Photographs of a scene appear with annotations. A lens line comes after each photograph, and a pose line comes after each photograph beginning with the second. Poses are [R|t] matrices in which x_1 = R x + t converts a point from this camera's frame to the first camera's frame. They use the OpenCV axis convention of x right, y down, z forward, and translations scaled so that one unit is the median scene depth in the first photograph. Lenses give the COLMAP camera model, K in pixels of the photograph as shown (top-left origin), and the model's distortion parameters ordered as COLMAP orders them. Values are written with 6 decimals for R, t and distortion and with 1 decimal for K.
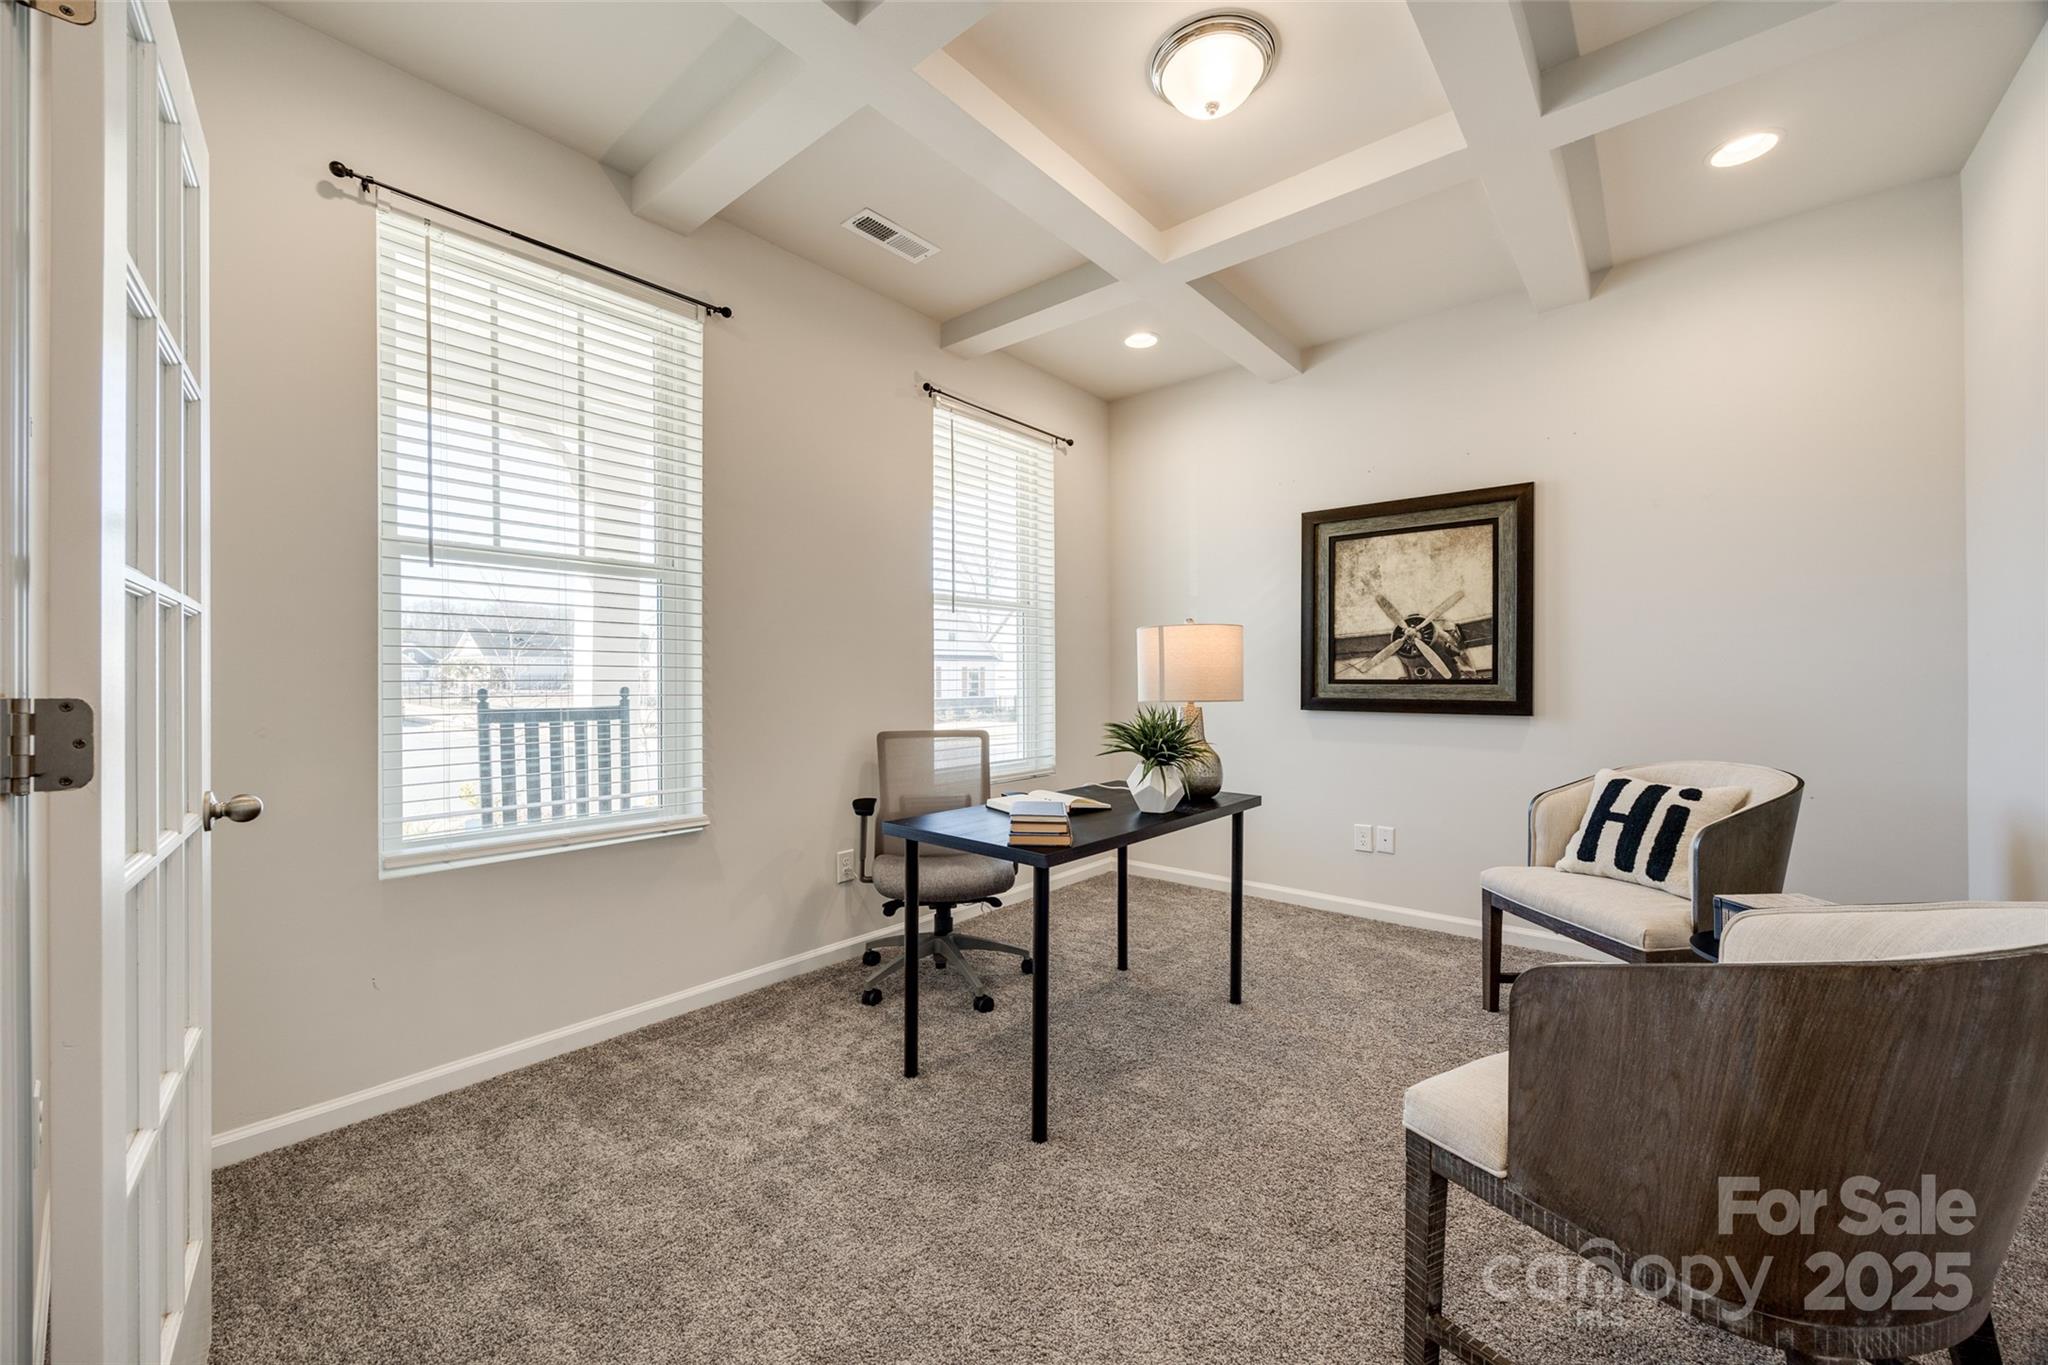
lens RADIAL K [[783.8, 0, 1070.8], [0, 783.8, 690.4], [0, 0, 1]] dist [-0.003673, 0.000346]
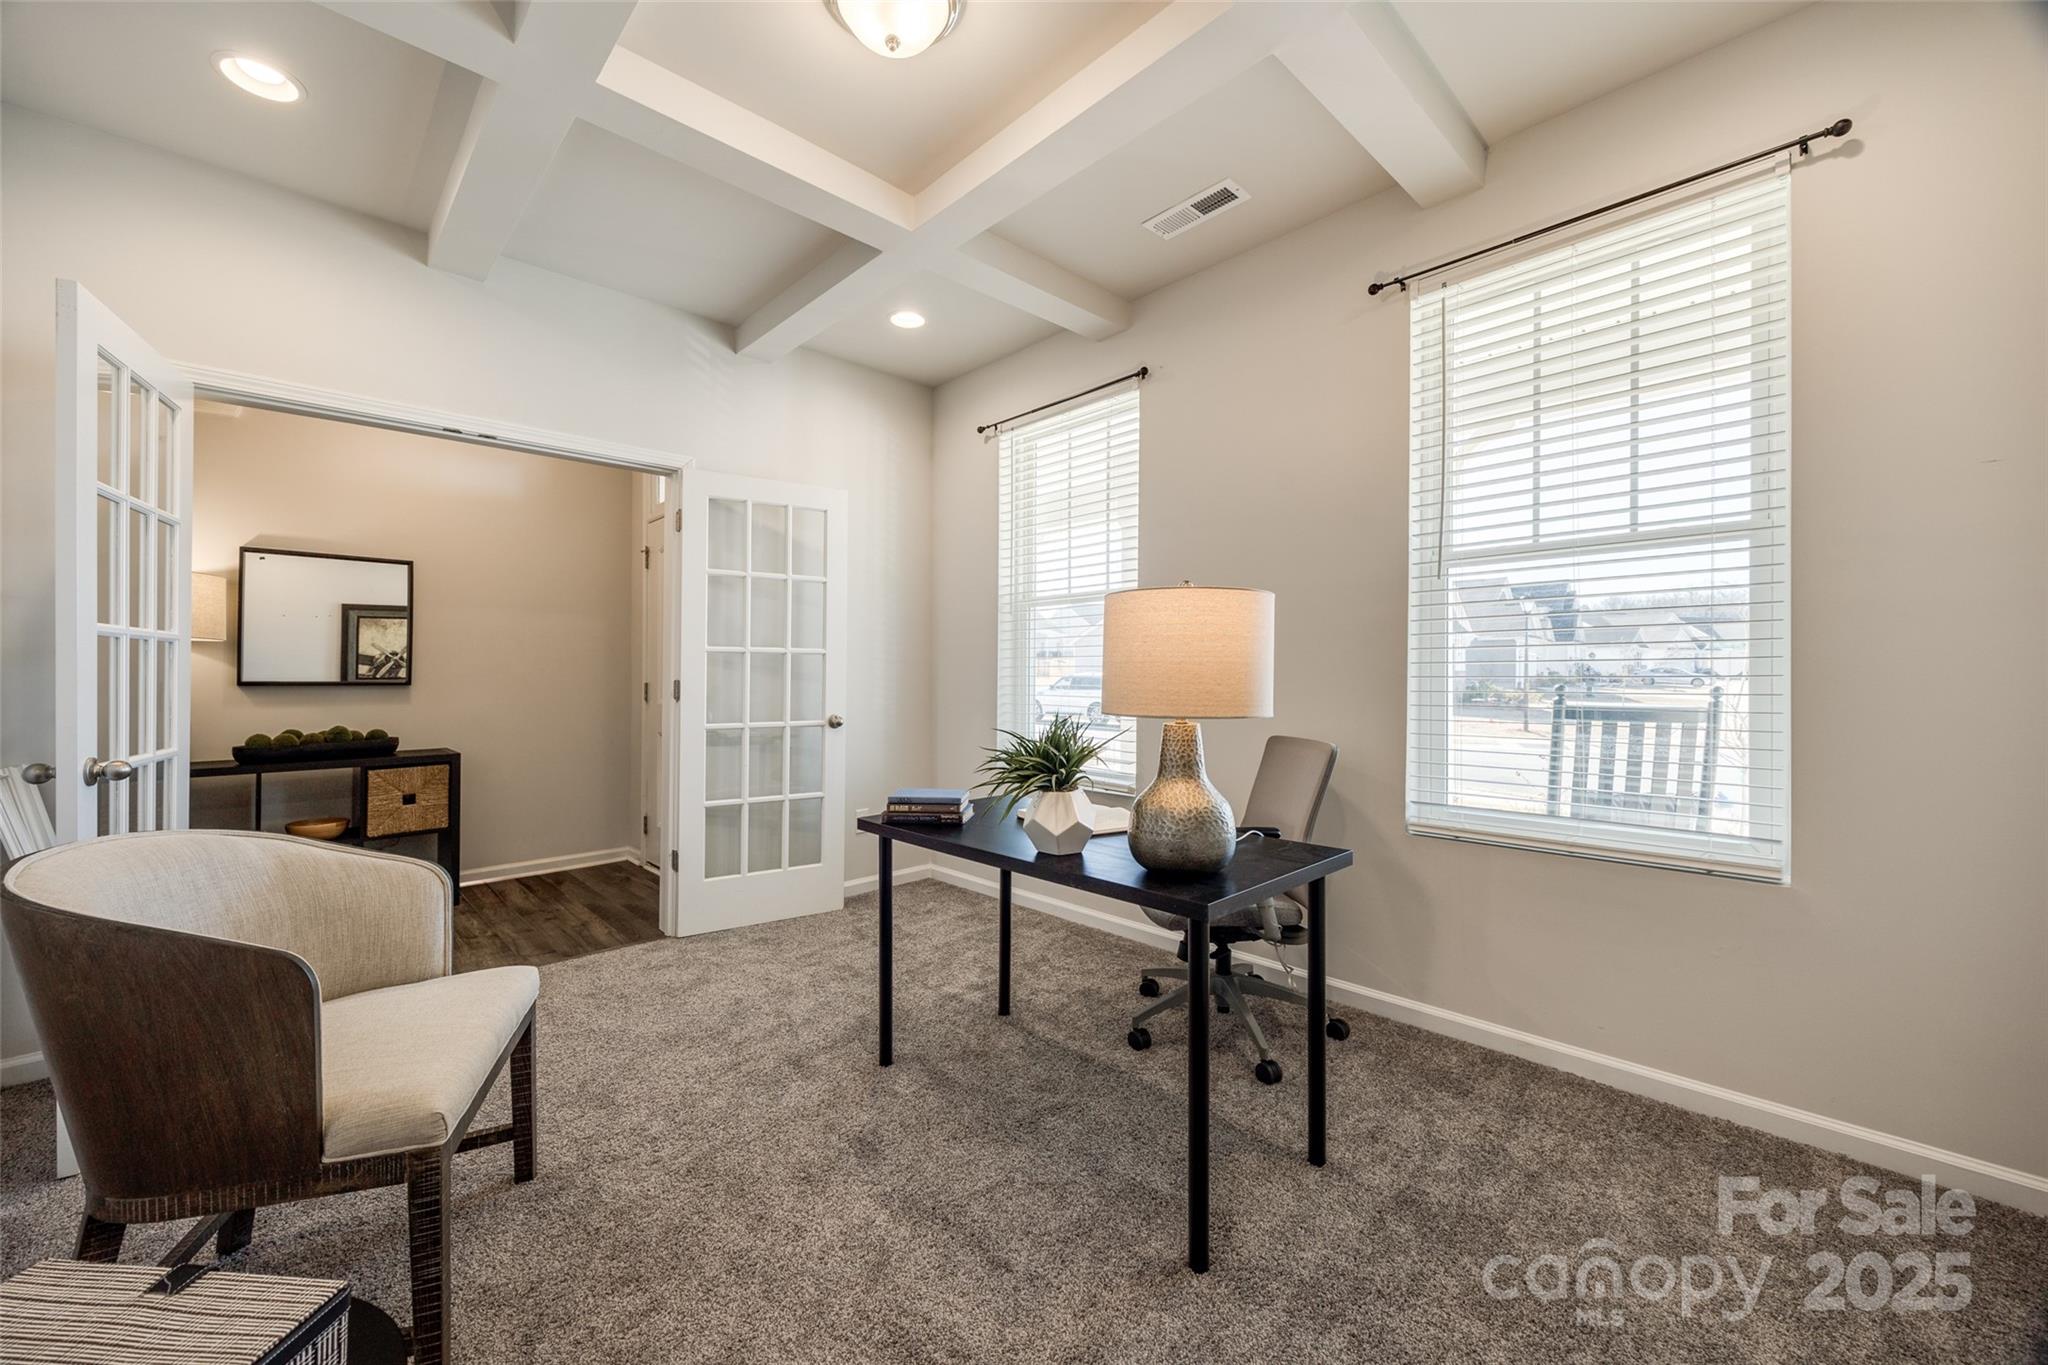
lens RADIAL K [[783.8, 0, 1025.4], [0, 783.8, 672.2], [0, 0, 1]] dist [-0.003673, 0.000346]
pose [[-0.130219, -0.005301, -0.991471, 0.483704], [-0.012903, 0.999910, -0.003651, -0.007365], [0.991401, 0.012317, -0.130276, 0.609932]]
